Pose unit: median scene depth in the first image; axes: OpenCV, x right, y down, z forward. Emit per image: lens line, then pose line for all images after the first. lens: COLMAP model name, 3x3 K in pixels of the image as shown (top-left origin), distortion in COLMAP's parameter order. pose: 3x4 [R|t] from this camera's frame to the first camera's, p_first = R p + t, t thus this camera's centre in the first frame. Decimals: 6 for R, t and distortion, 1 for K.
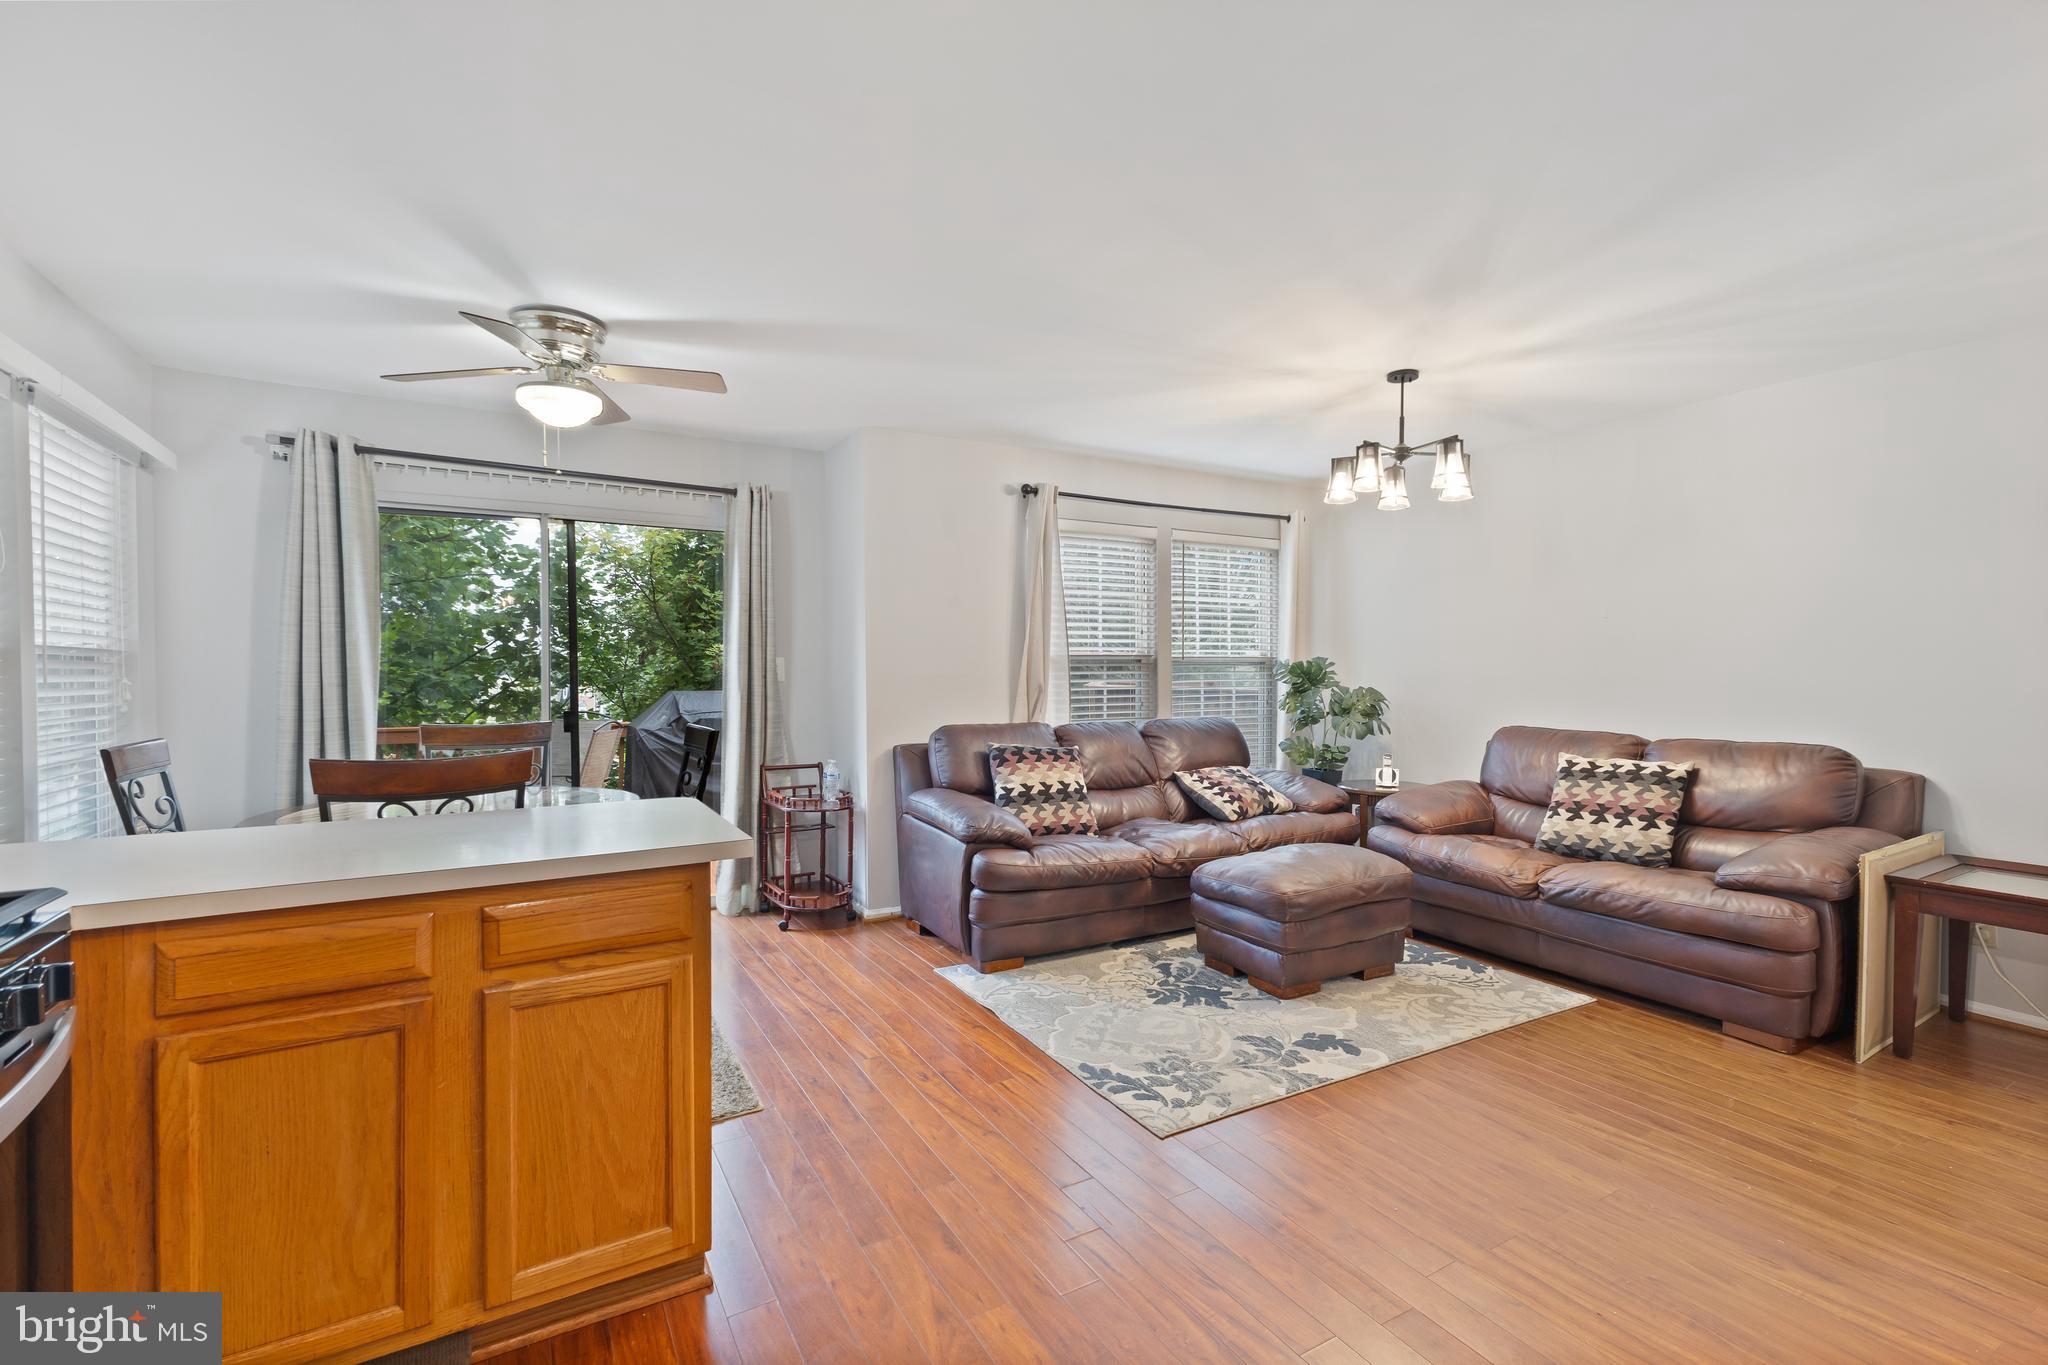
lens RADIAL K [[889.6, 0, 1024.8], [0, 889.6, 675.1], [0, 0, 1]] dist [0.011672, -0.001013]
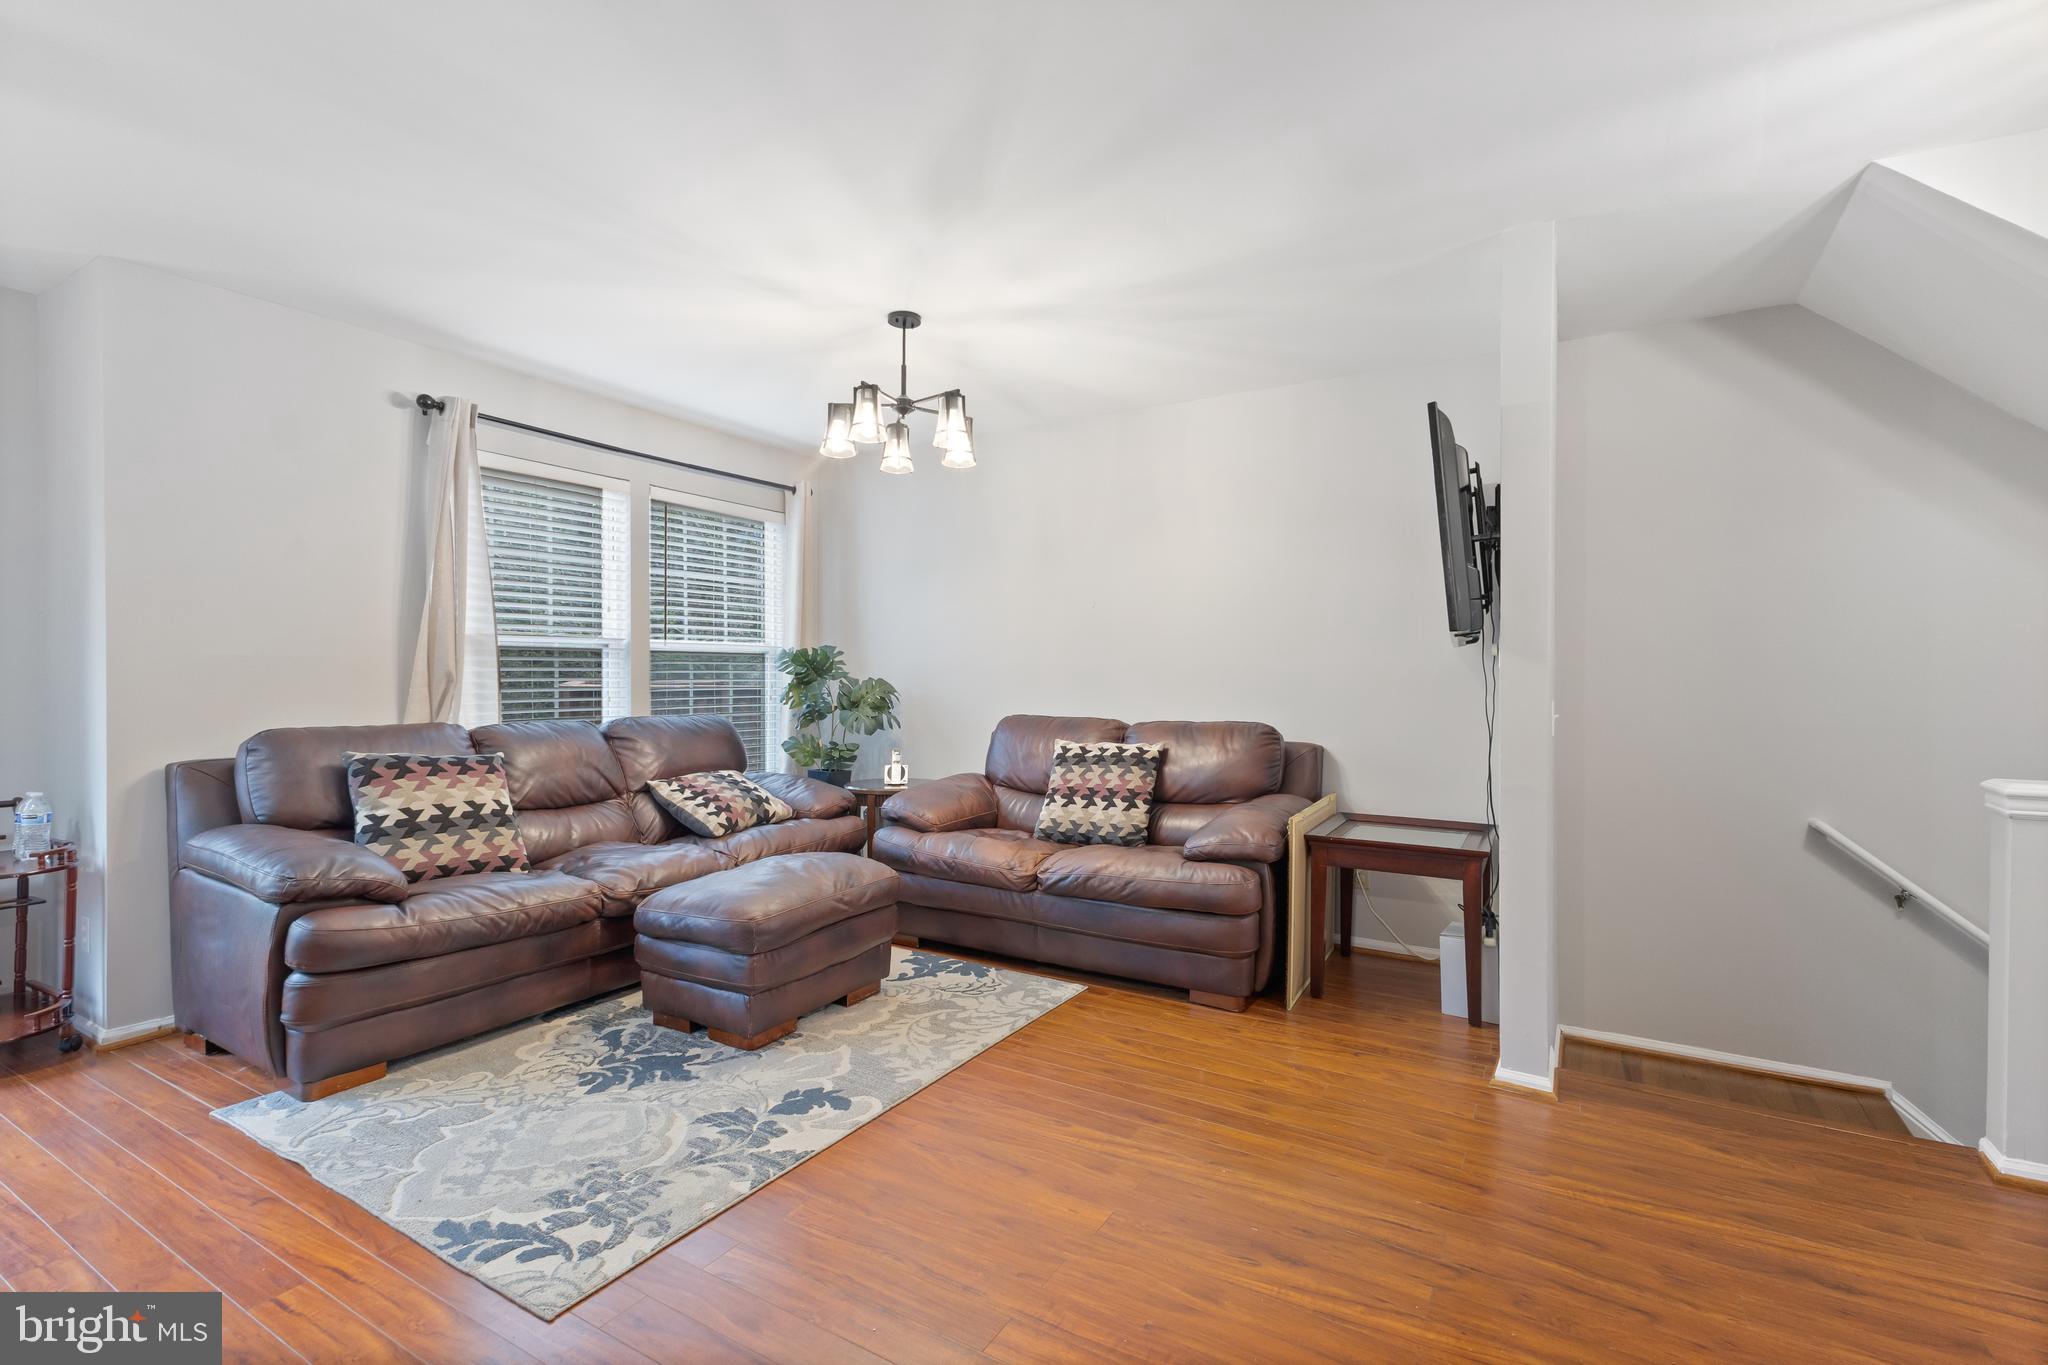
lens RADIAL K [[889.6, 0, 1024.8], [0, 889.6, 675.1], [0, 0, 1]] dist [0.011672, -0.001013]
pose [[0.873794, 0.005062, 0.486269, 0.093943], [0.002134, 0.999896, -0.014243, 0.031742], [-0.486291, 0.013483, 0.873693, 0.162222]]
